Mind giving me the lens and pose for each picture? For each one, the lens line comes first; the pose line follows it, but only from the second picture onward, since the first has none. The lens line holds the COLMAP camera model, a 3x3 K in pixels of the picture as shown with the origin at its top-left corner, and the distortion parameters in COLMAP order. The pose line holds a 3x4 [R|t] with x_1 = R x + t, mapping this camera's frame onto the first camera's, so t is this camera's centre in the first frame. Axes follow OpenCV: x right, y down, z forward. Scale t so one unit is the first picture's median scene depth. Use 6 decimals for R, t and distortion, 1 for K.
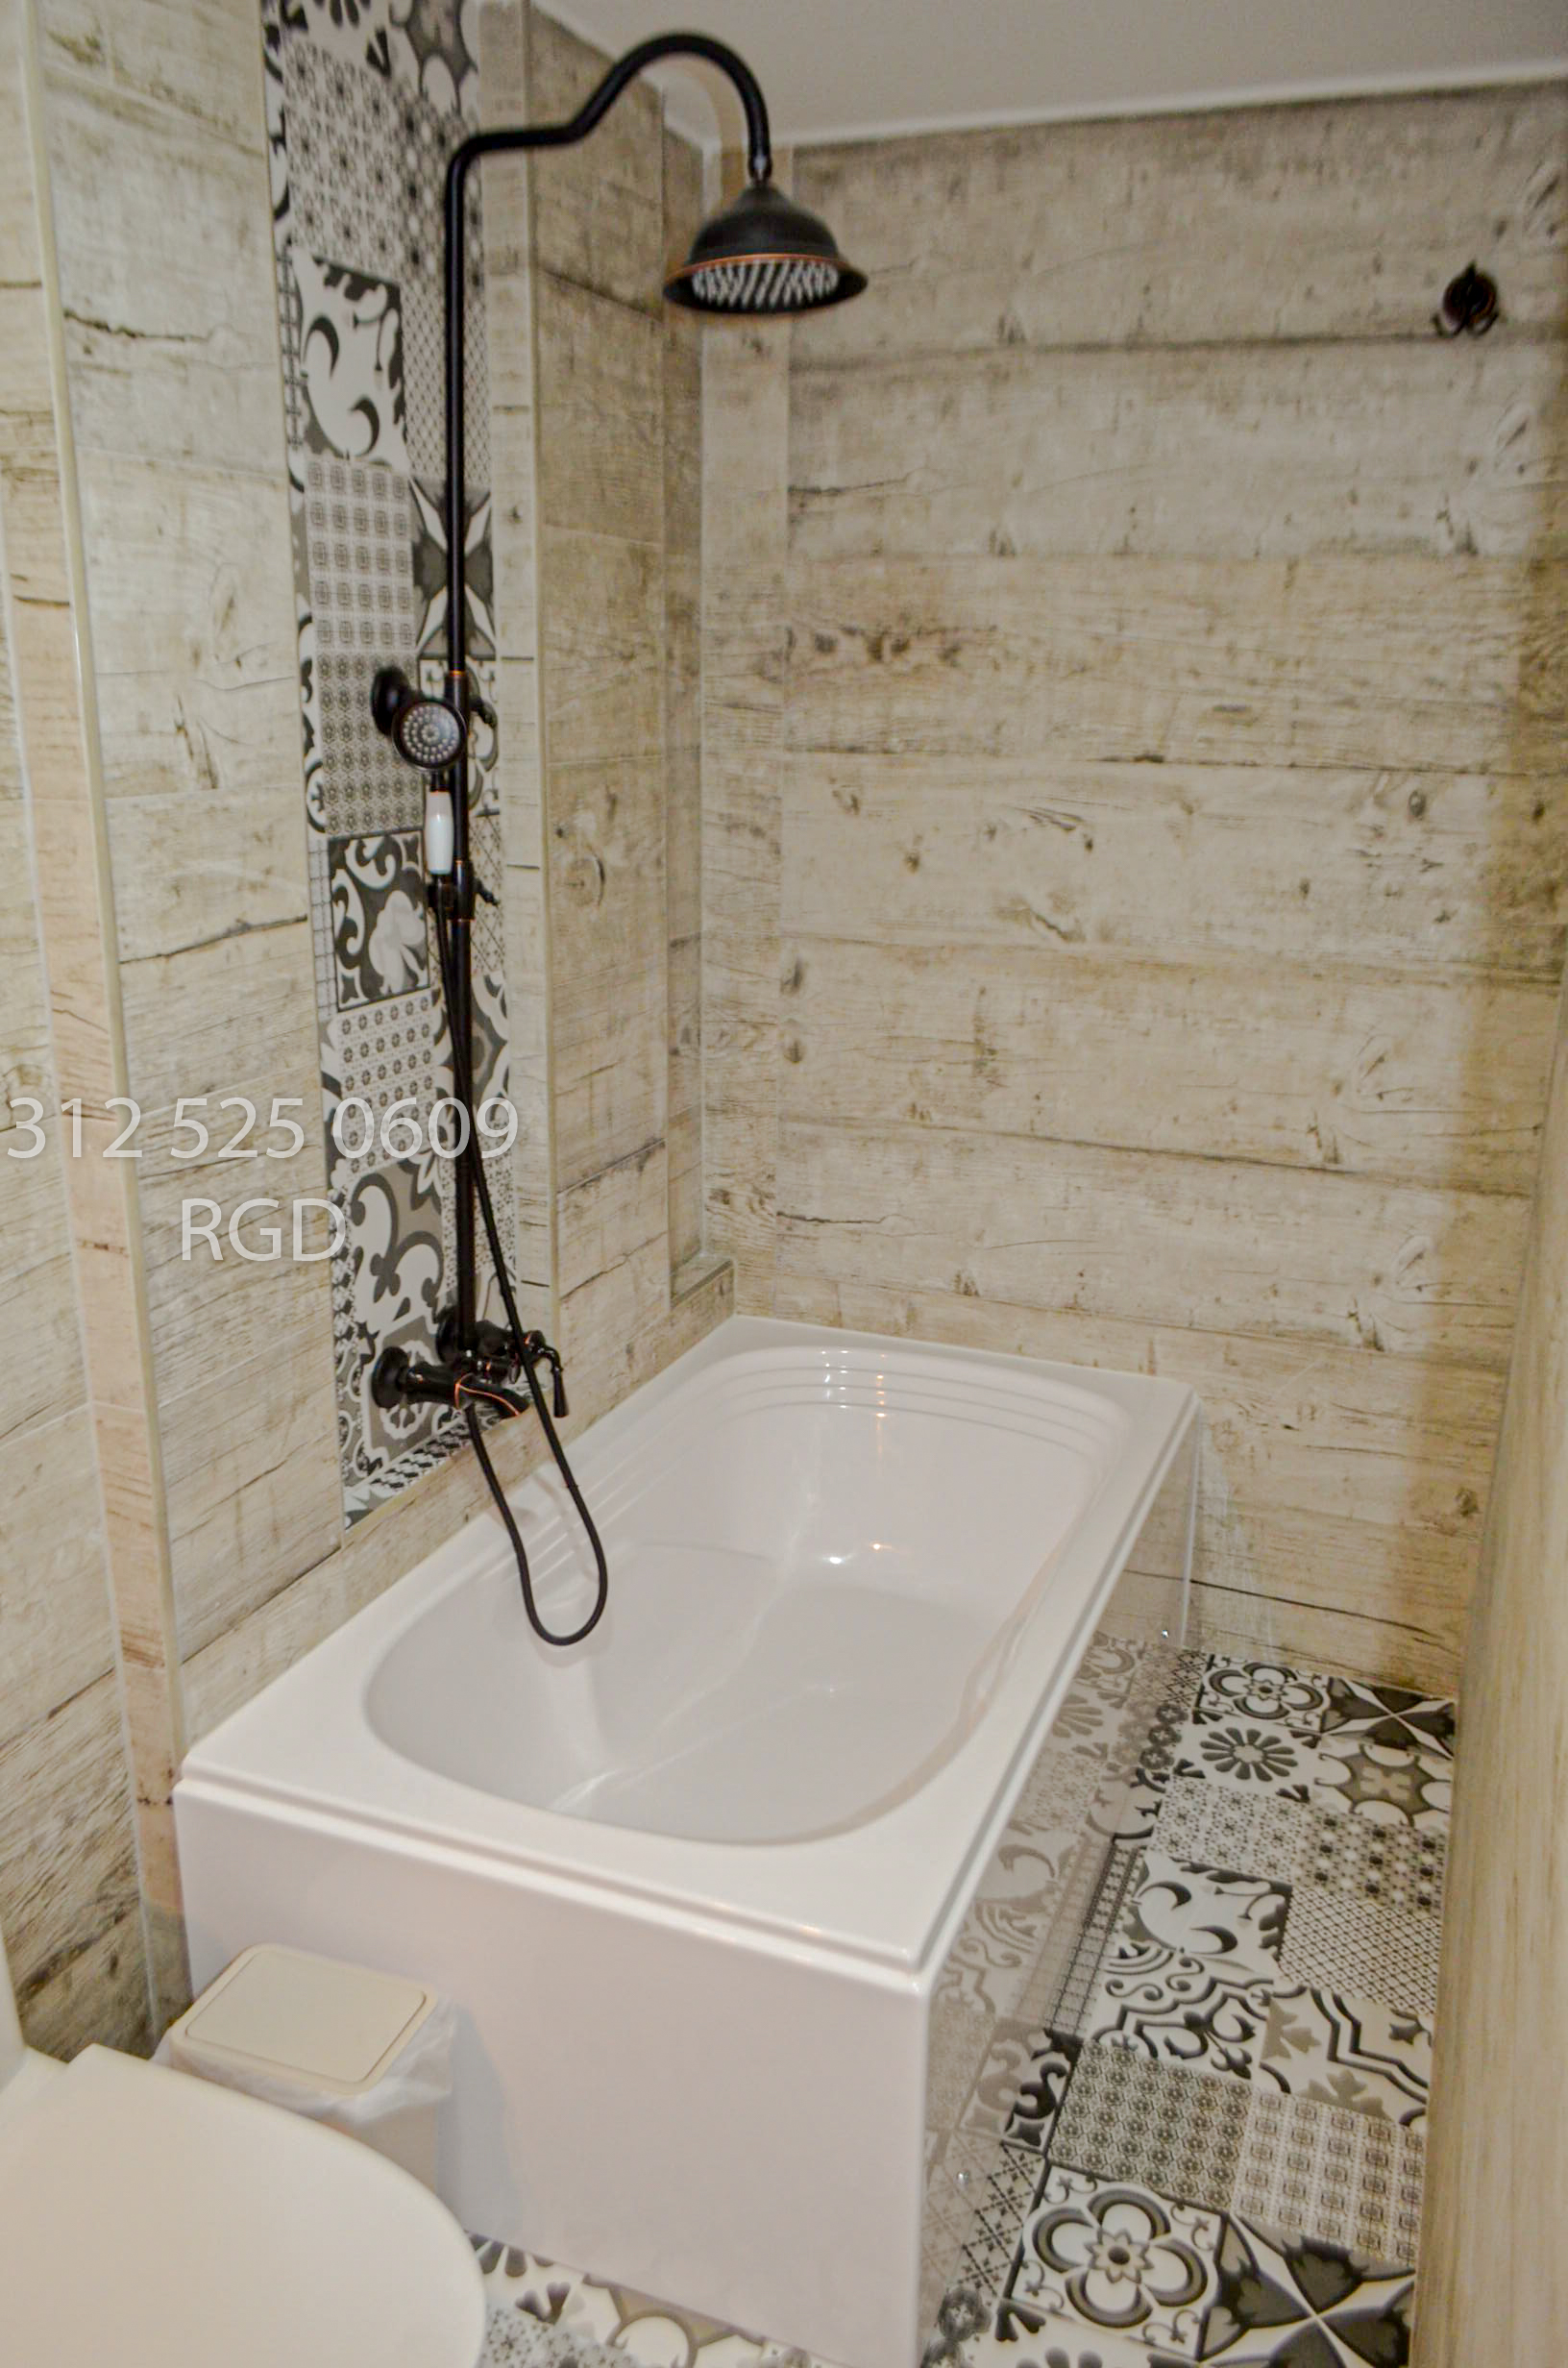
lens RADIAL K [[1824.8, 0, 775.8], [0, 1824.8, 1199.7], [0, 0, 1]] dist [-0.011332, 0.010519]
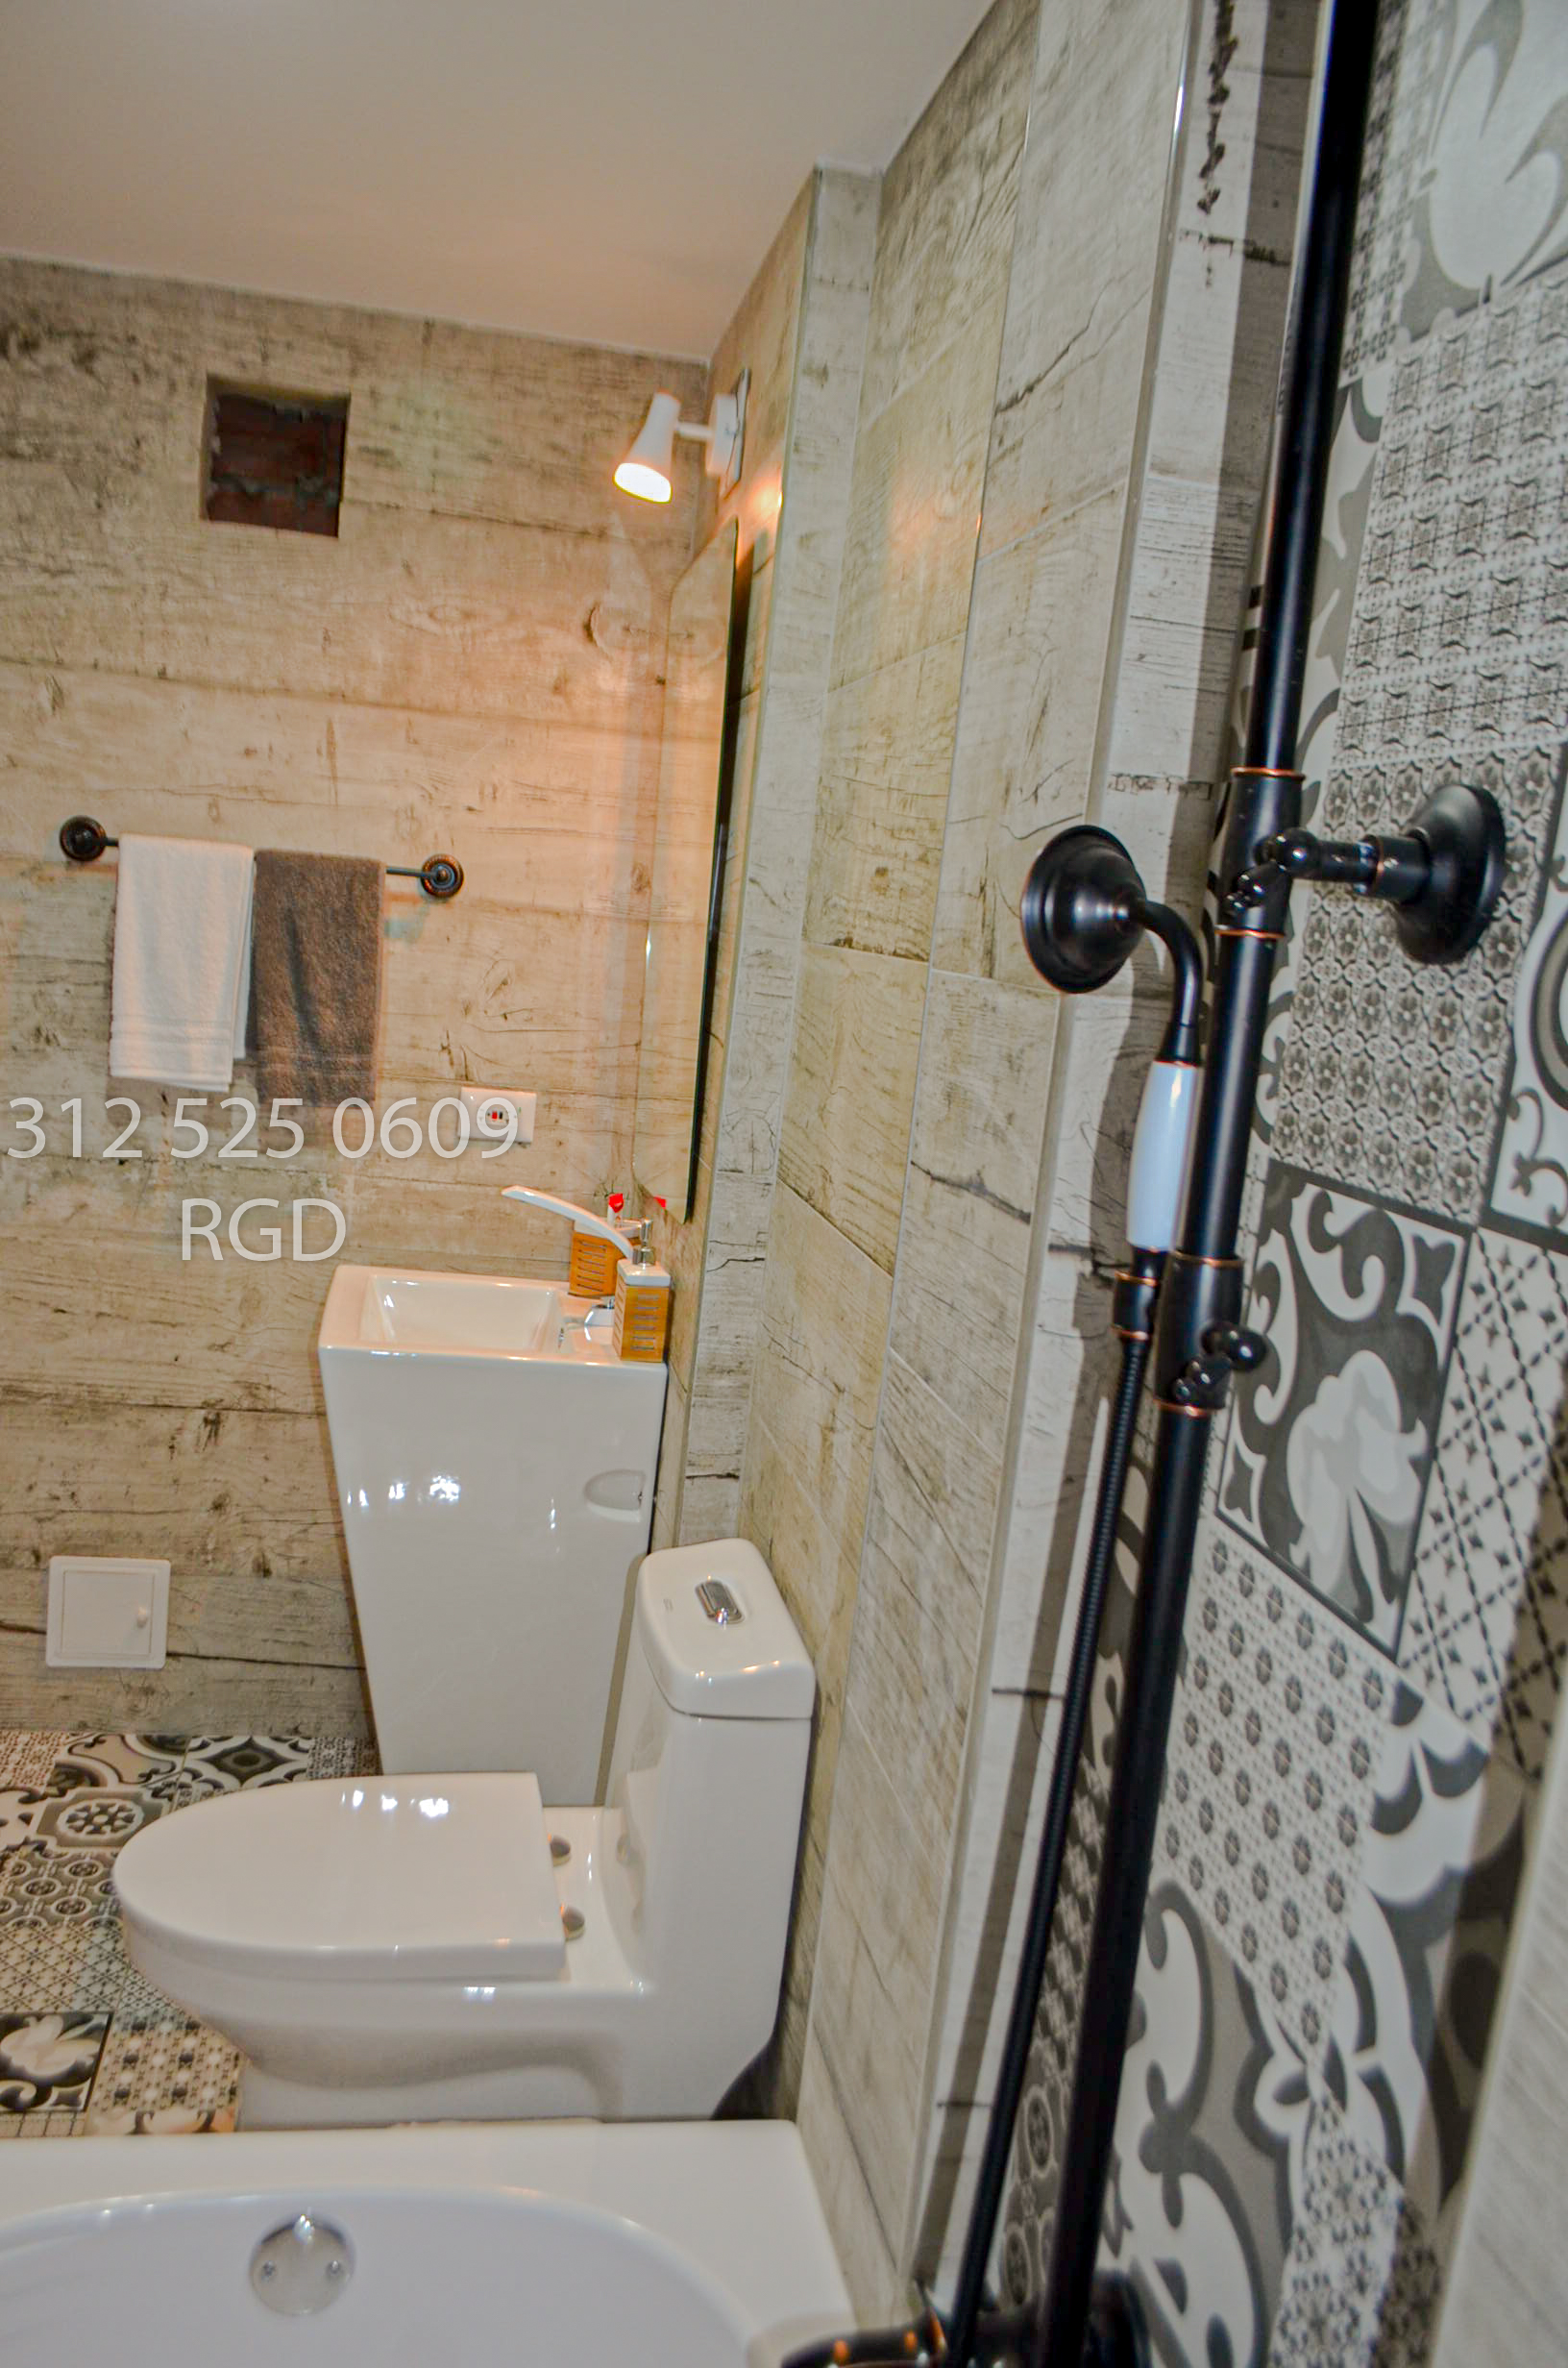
lens RADIAL K [[1824.8, 0, 783.5], [0, 1824.8, 1186.4], [0, 0, 1]] dist [-0.011332, 0.010519]
pose [[-0.839733, -0.022408, -0.542537, 0.121654], [-0.259706, 0.894033, 0.365045, -0.352926], [0.476866, 0.447441, -0.756568, 1.388699]]
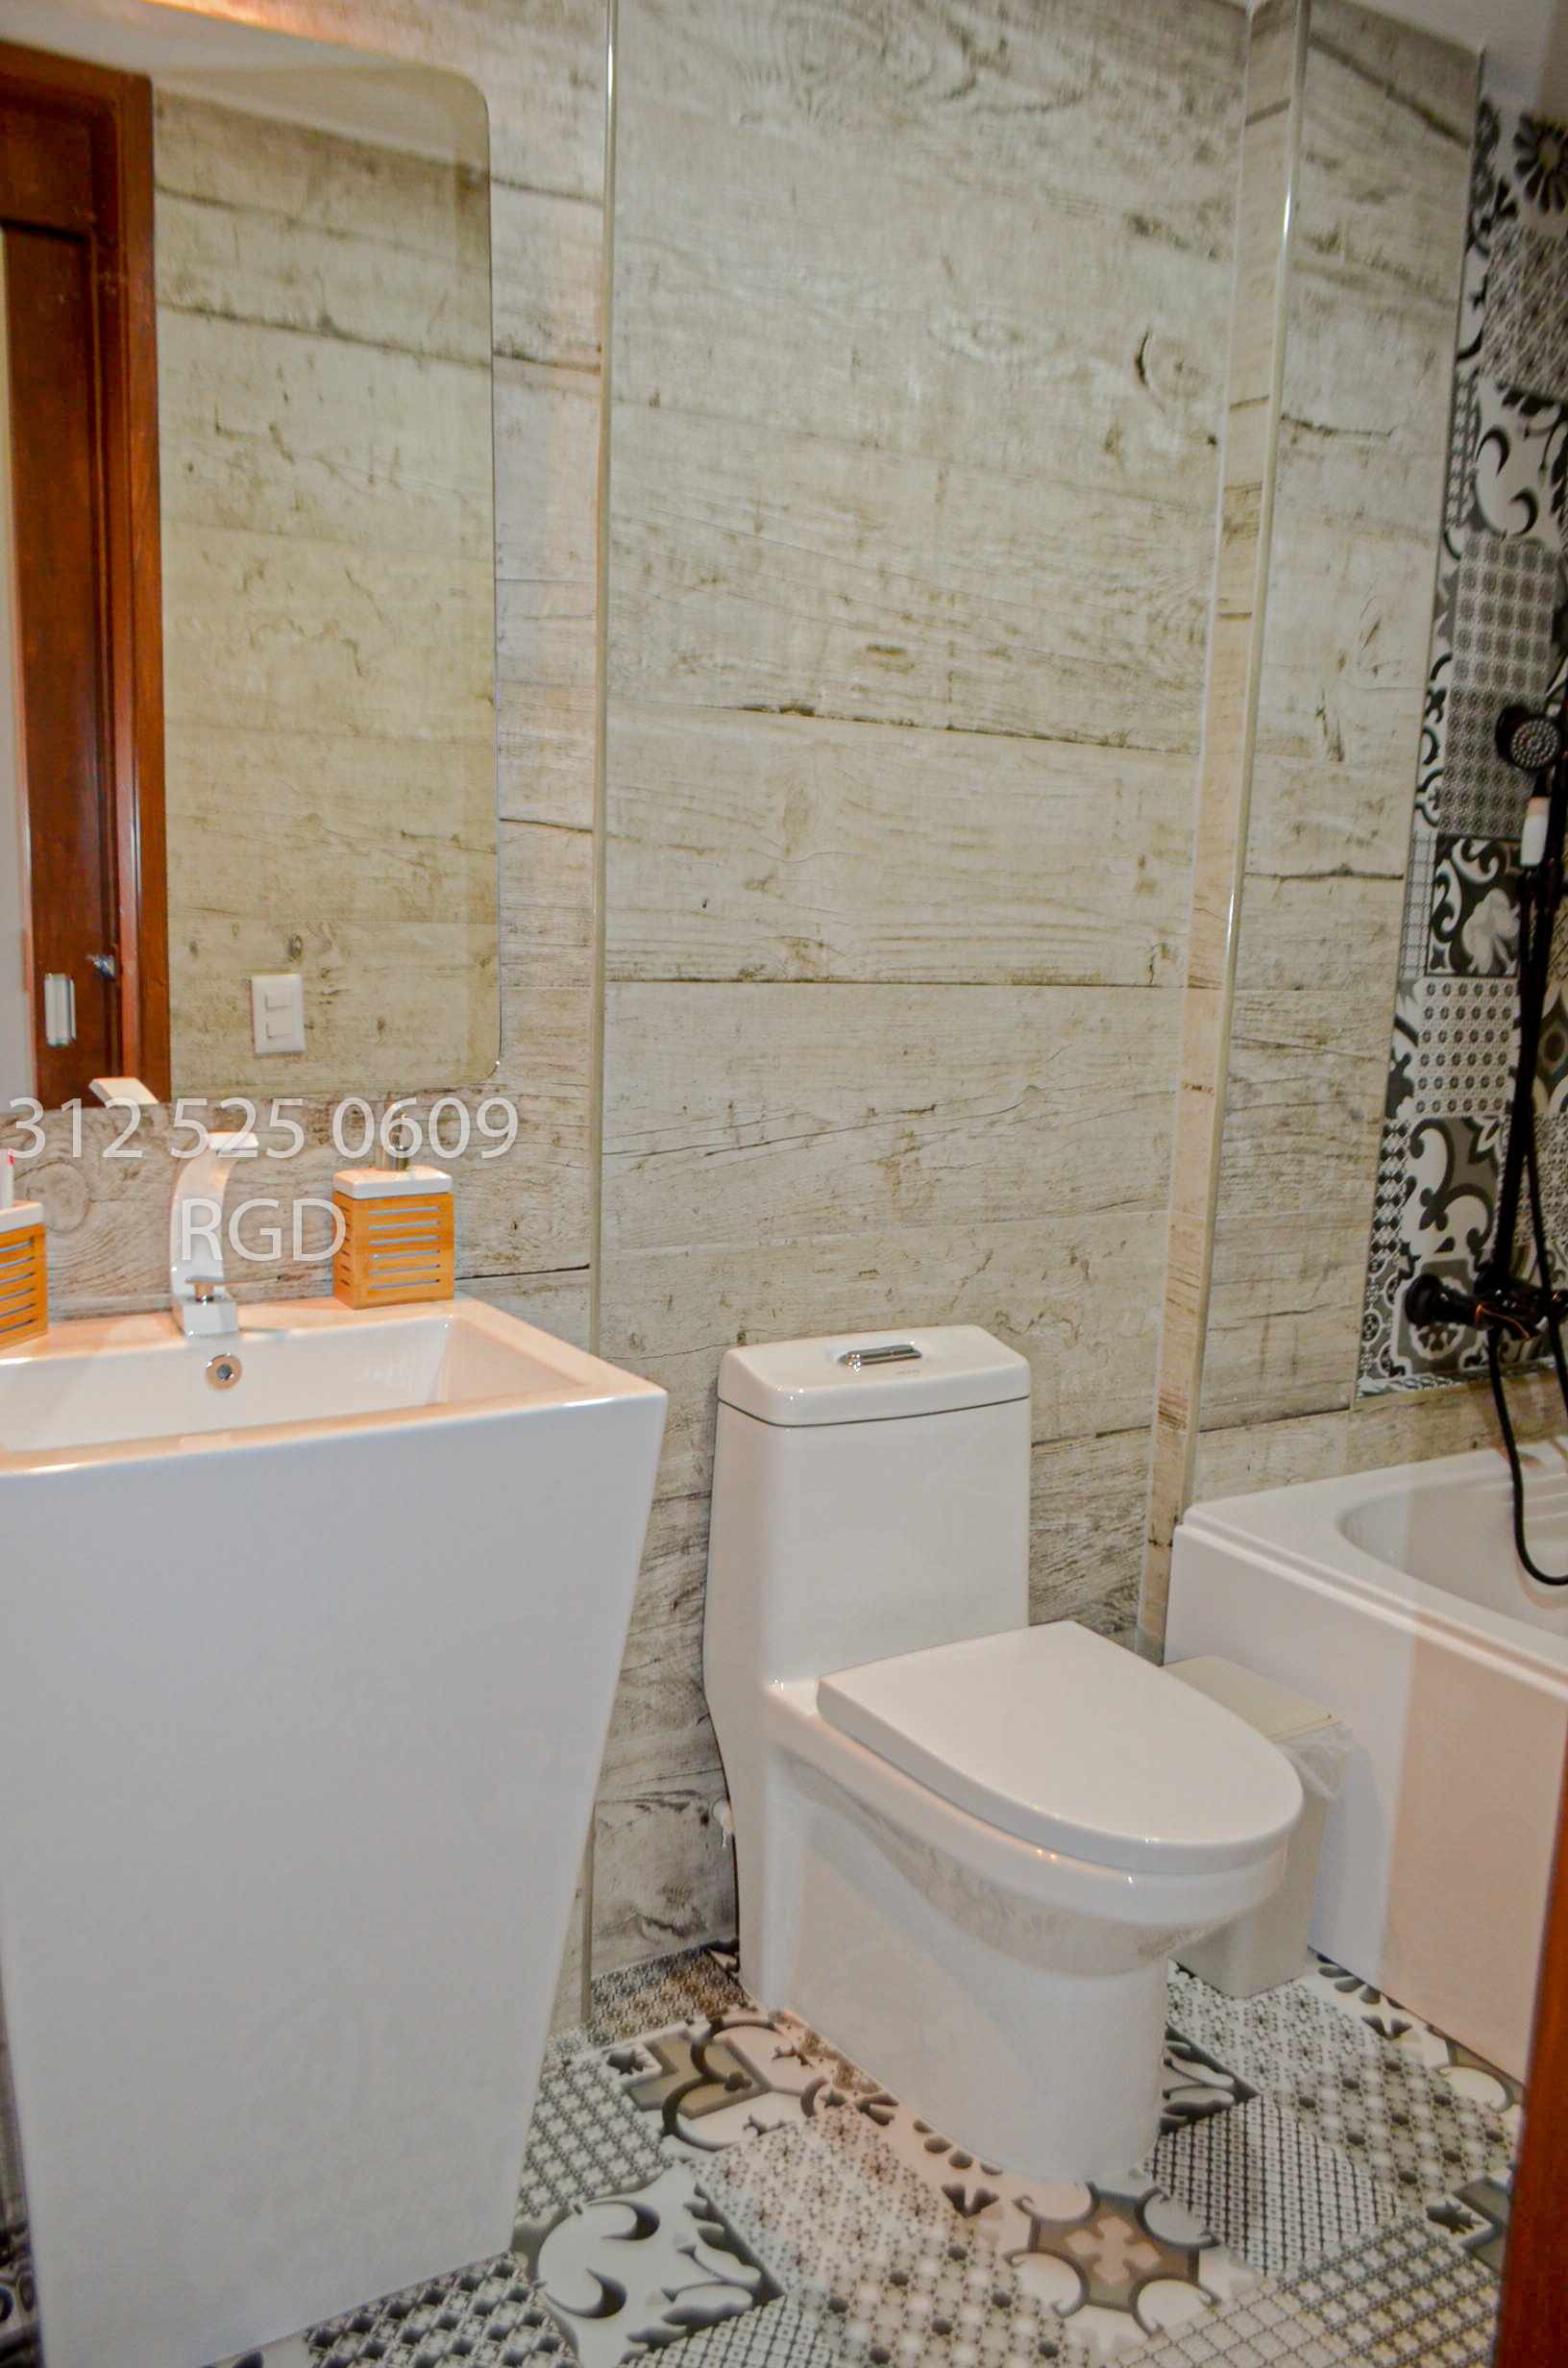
lens RADIAL K [[1824.8, 0, 781.5], [0, 1824.8, 1170.6], [0, 0, 1]] dist [-0.011332, 0.010519]
pose [[0.792141, 0.113028, -0.599781, 0.179576], [-0.202374, 0.975751, -0.083400, 0.233231], [0.575810, 0.187445, 0.795806, -0.208922]]
